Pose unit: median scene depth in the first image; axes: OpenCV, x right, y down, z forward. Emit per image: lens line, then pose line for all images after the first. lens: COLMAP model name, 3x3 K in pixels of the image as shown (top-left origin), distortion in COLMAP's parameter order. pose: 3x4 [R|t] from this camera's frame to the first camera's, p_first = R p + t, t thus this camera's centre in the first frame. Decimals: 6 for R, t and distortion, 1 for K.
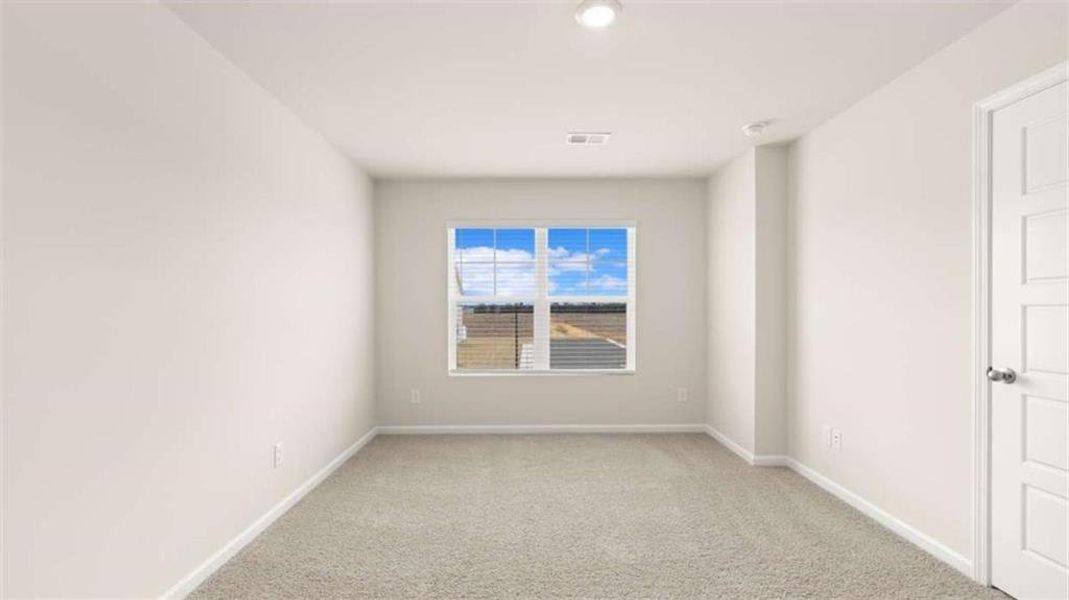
lens RADIAL K [[447.0, 0, 534.4], [0, 447.0, 308.9], [0, 0, 1]] dist [0.003230, 0.000148]
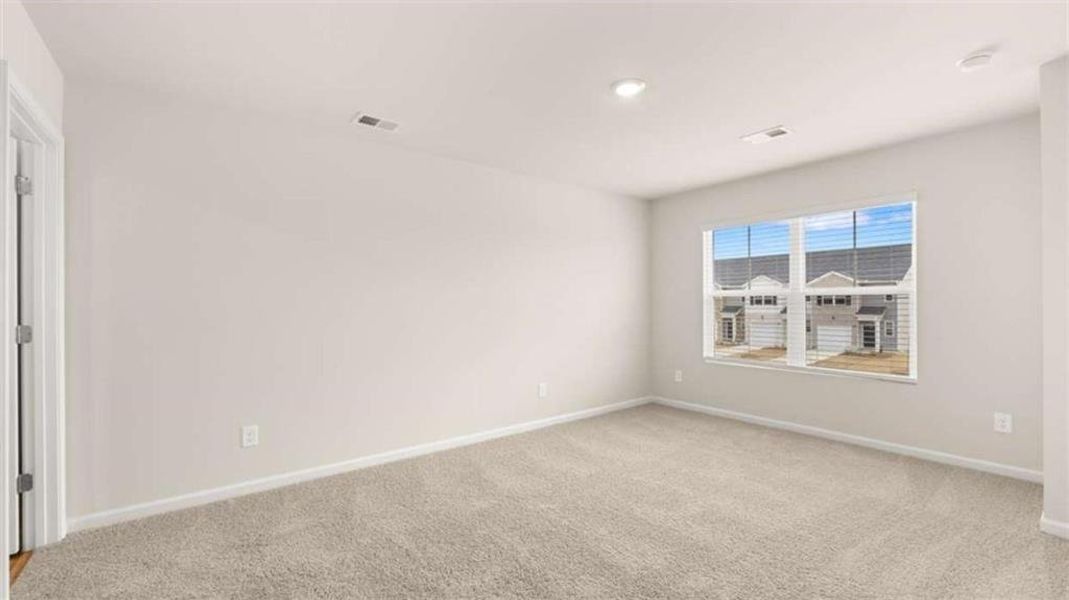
lens RADIAL K [[423.8, 0, 532.8], [0, 423.8, 300.5], [0, 0, 1]] dist [0.000287, 0.000116]
pose [[0.628237, -0.006410, -0.777995, 0.399579], [0.004593, 0.999979, -0.004530, -0.003272], [0.778008, -0.000727, 0.628254, -0.013439]]
